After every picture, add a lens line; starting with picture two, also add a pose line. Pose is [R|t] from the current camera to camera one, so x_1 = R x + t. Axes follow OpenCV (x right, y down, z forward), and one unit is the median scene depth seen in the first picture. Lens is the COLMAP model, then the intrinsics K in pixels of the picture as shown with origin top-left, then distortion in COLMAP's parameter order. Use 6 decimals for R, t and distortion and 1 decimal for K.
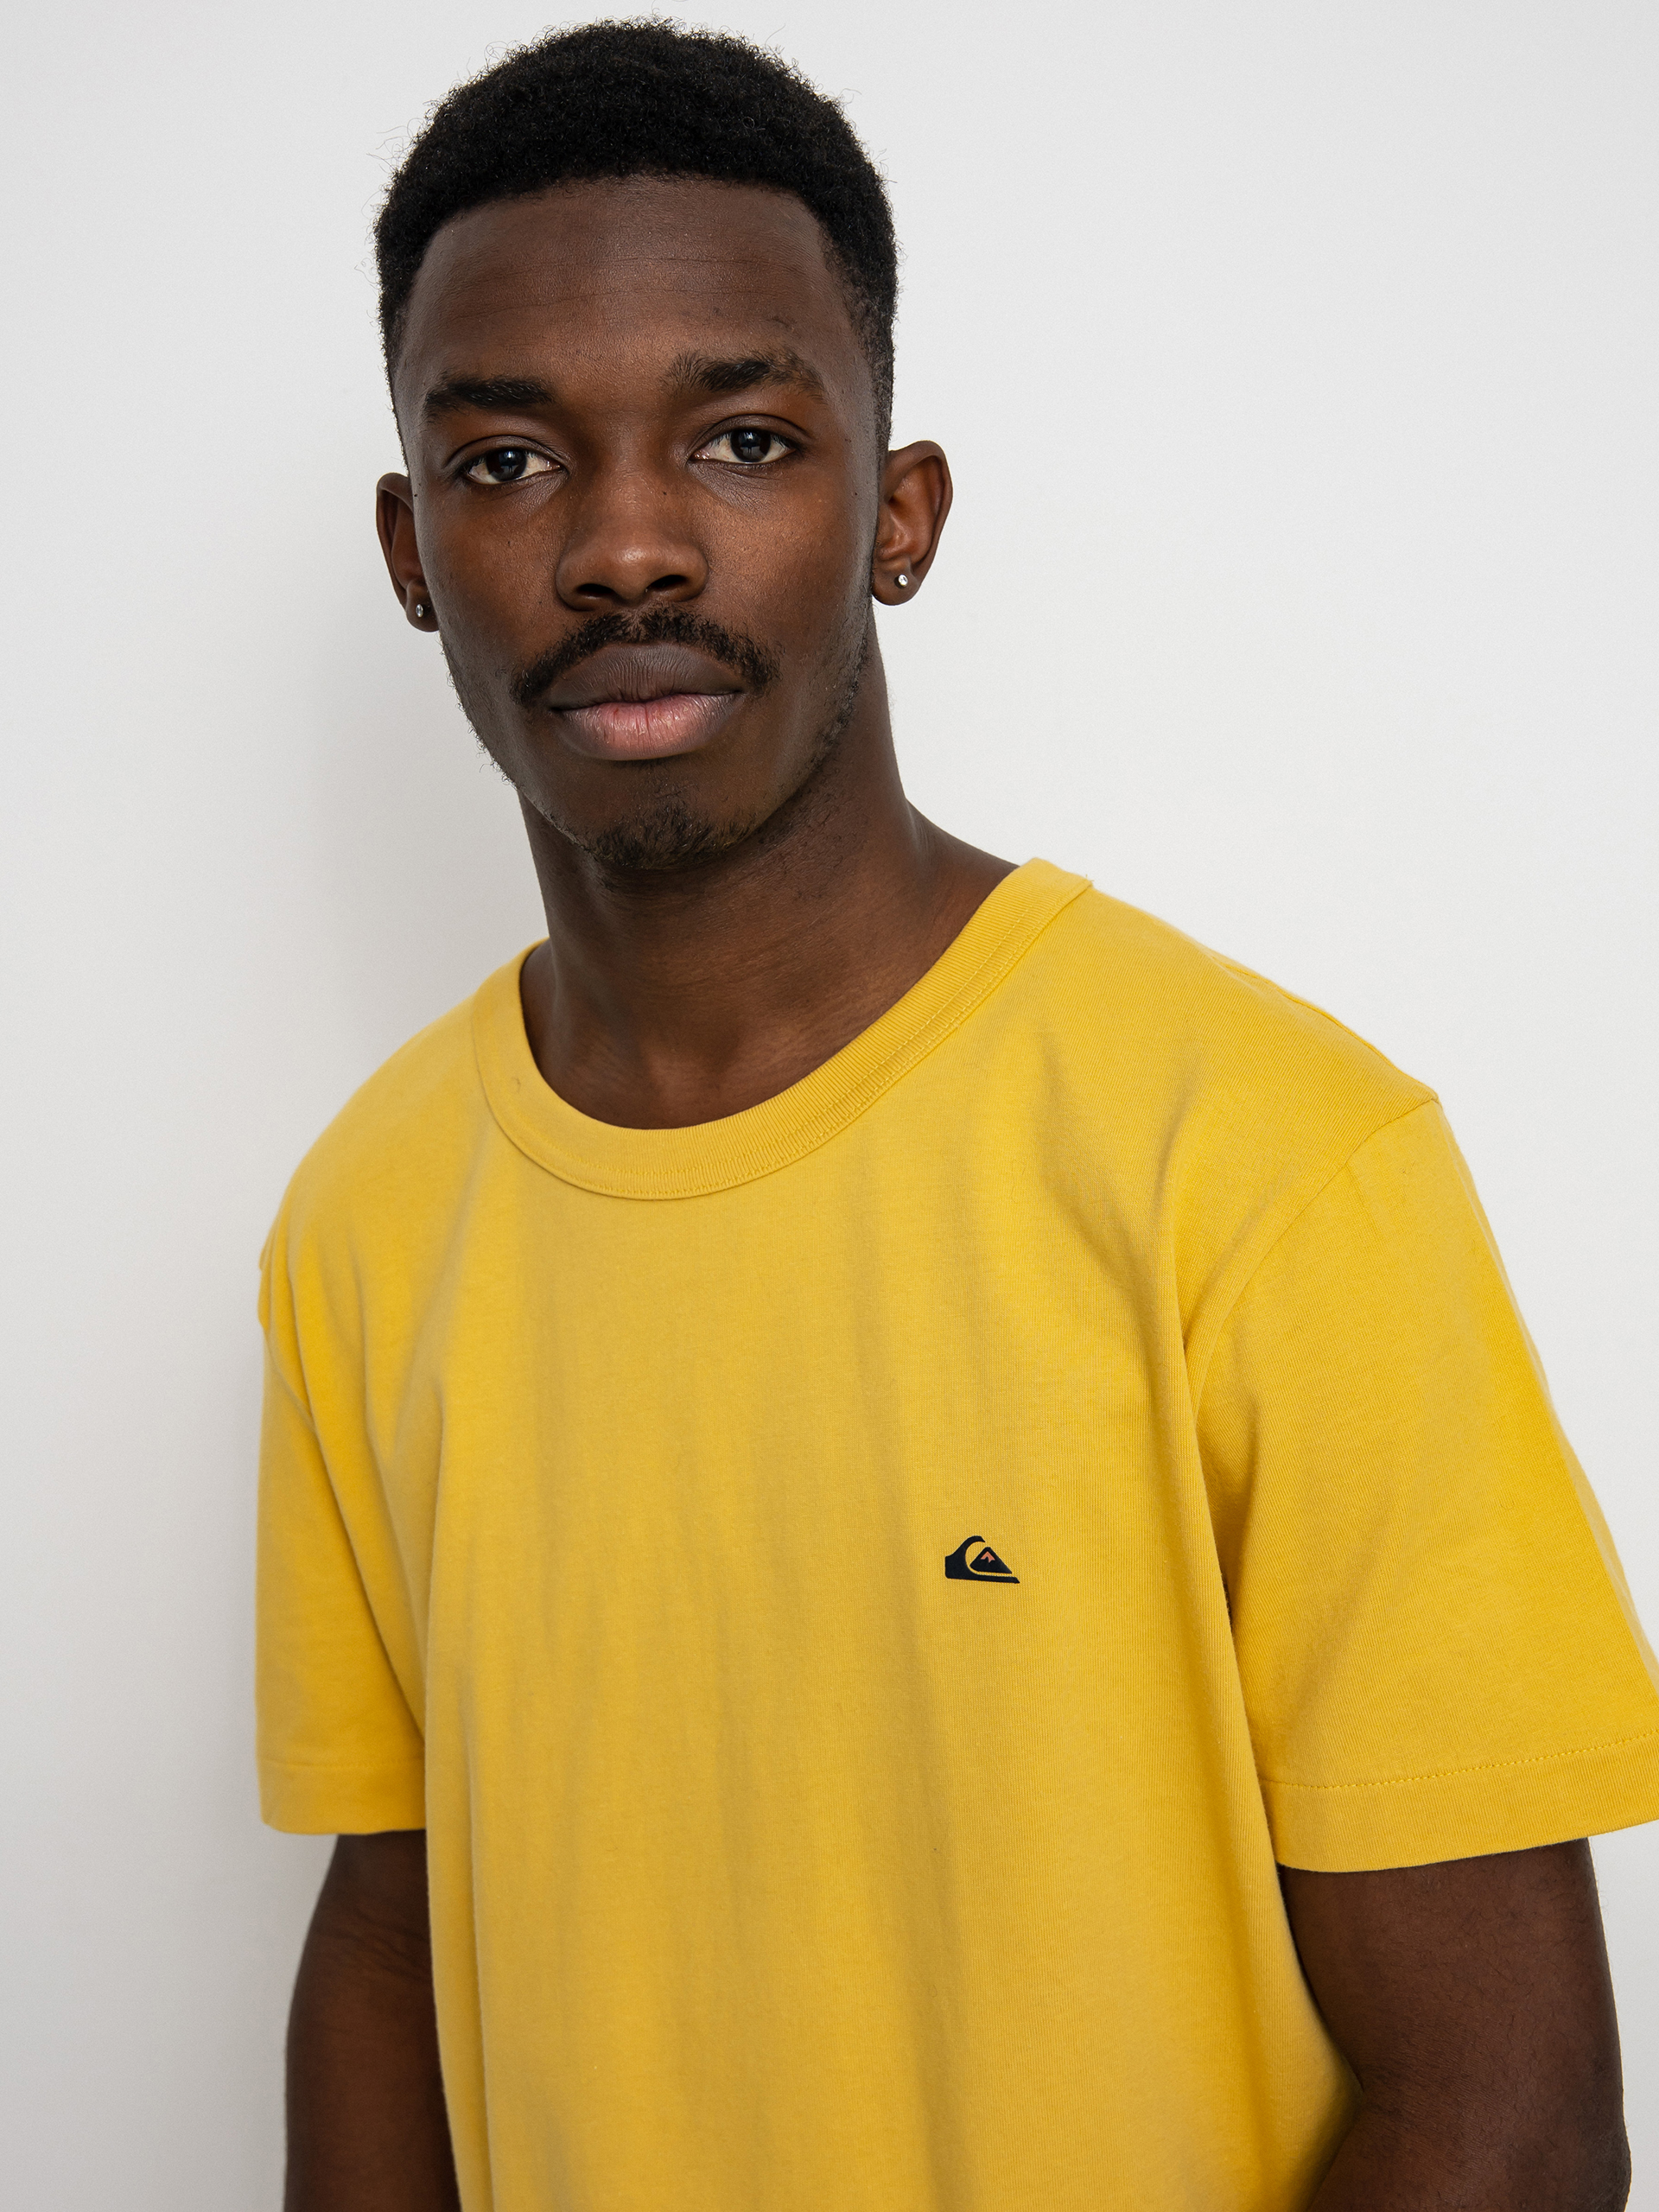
lens RADIAL K [[2488.5, 0, 829.5], [0, 2488.5, 1106.0], [0, 0, 1]] dist [-0.244817, -0.014337]
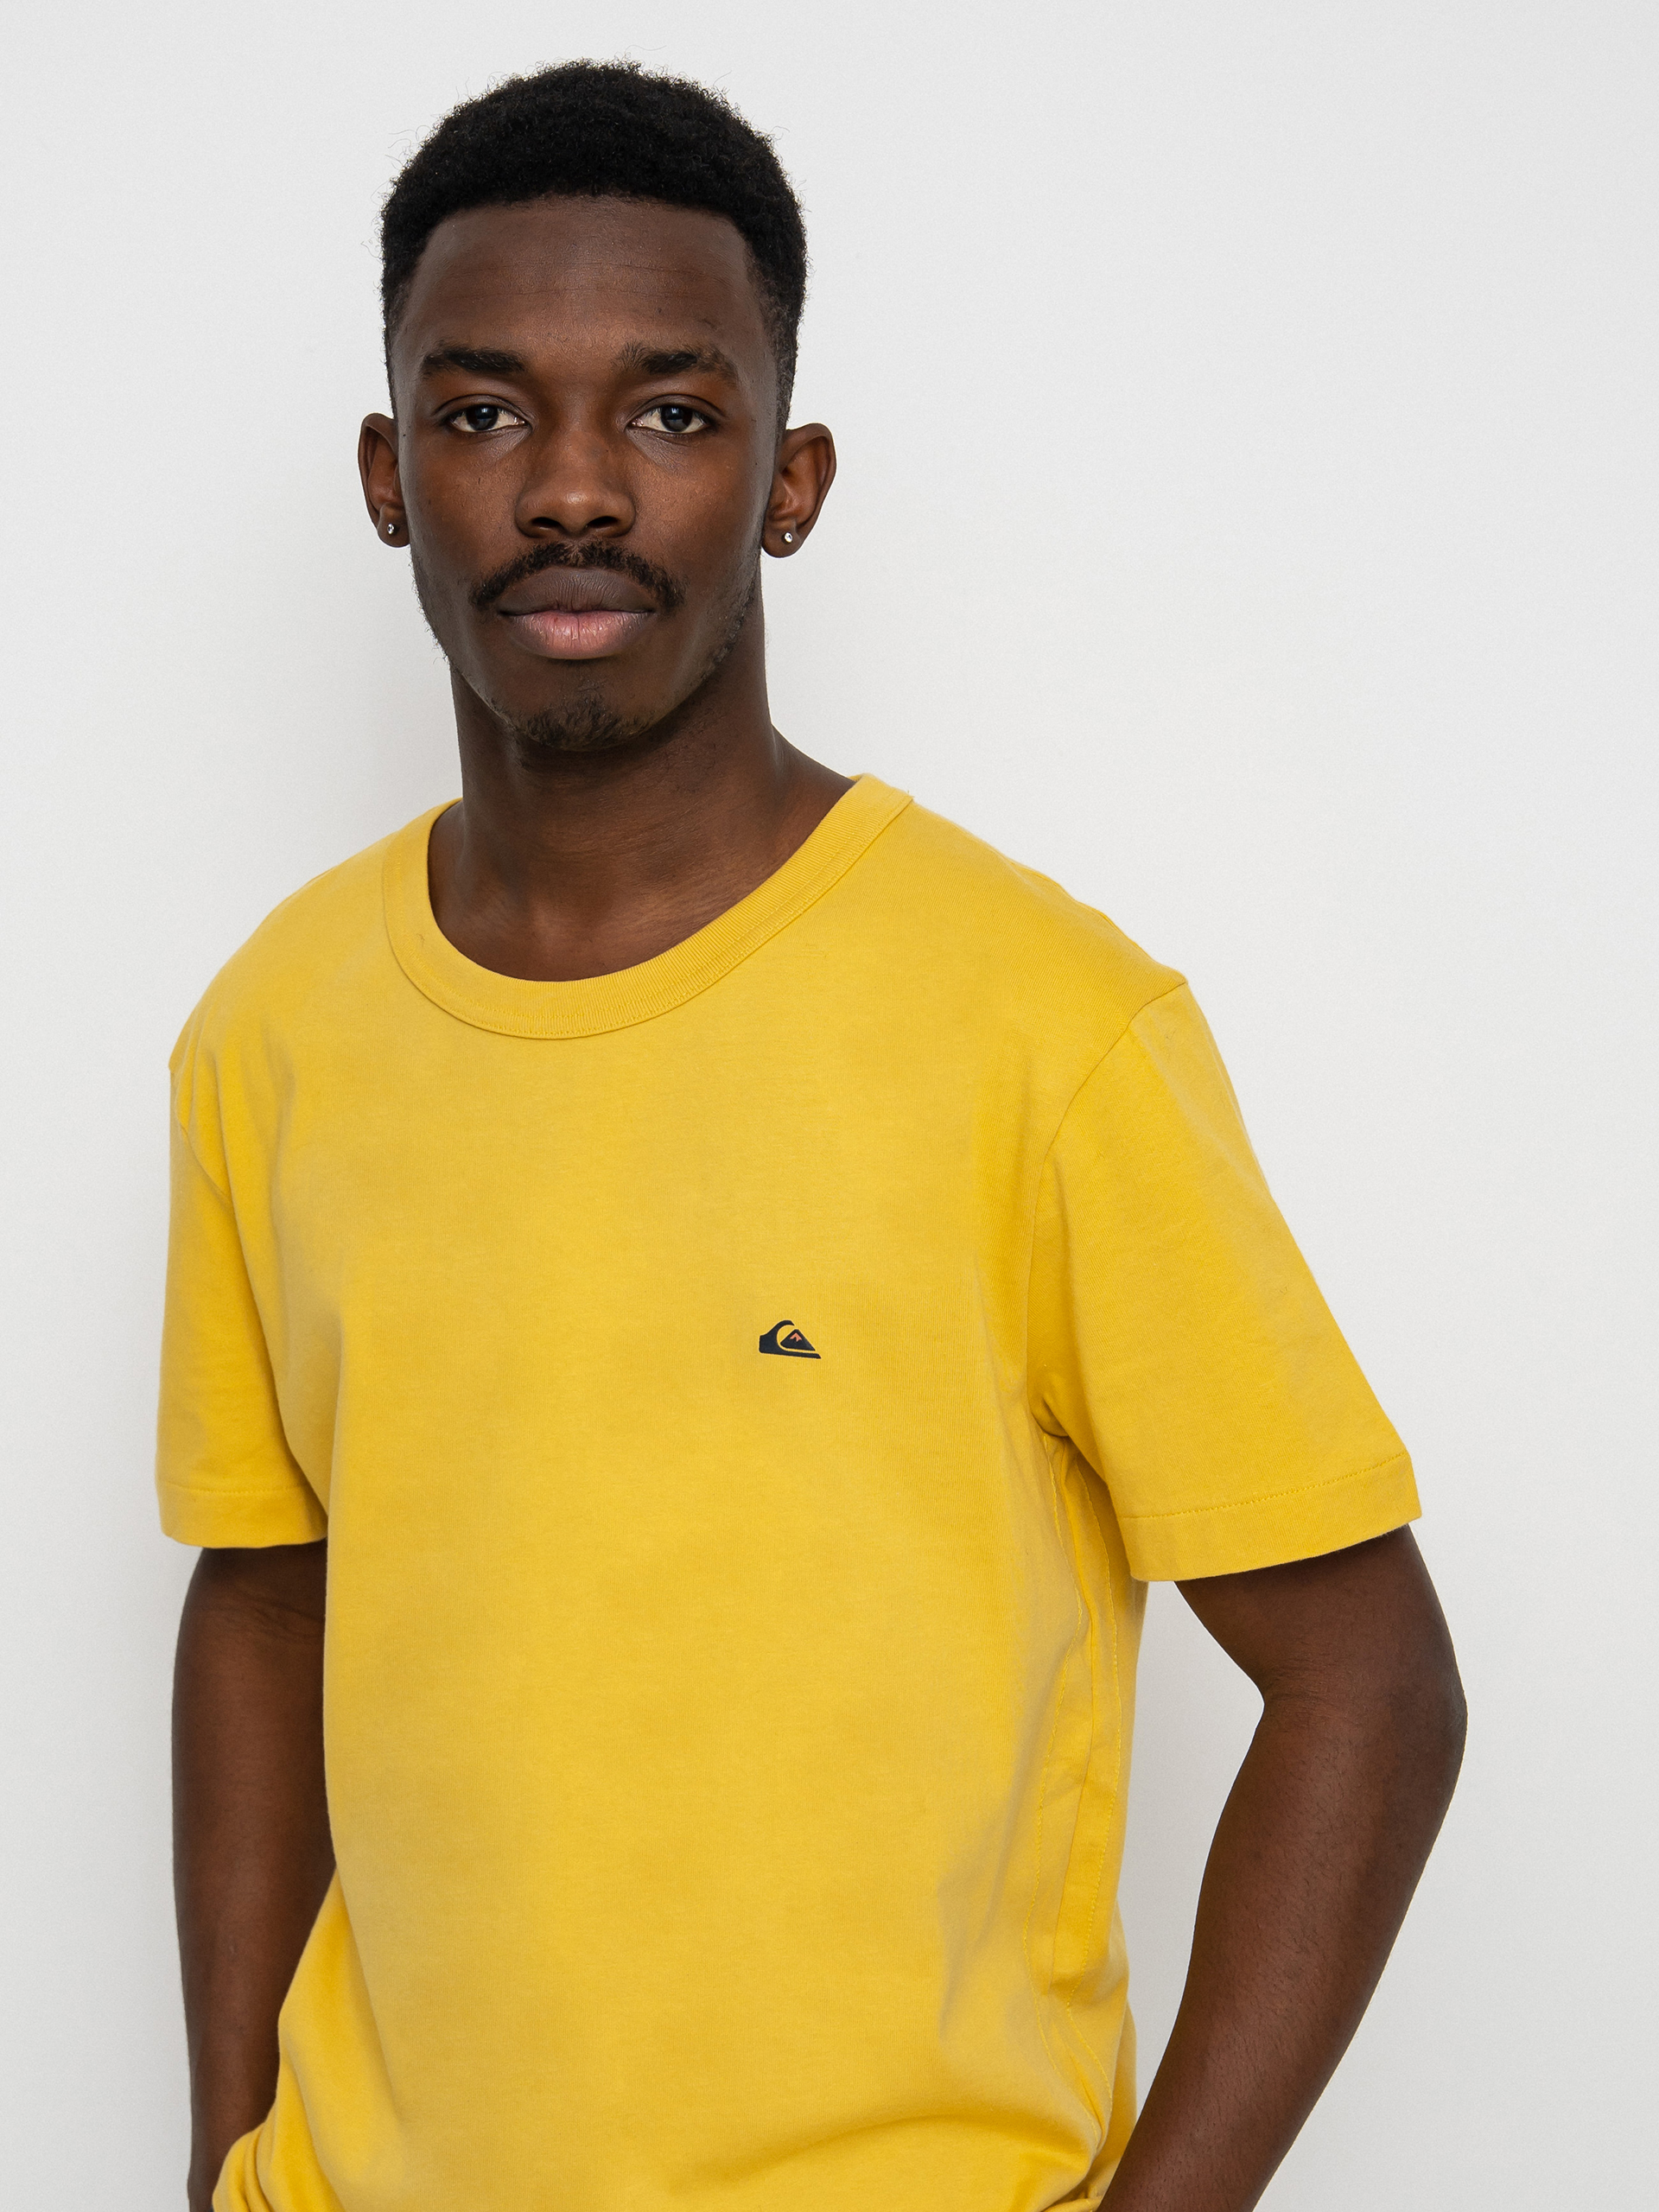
lens RADIAL K [[2488.5, 0, 829.5], [0, 2488.5, 1106.0], [0, 0, 1]] dist [-0.244817, -0.014337]
pose [[0.995115, 0.076066, 0.062931, -0.005843], [-0.076875, 0.996985, 0.010529, 0.061289], [-0.061941, -0.015316, 0.997962, -0.255163]]
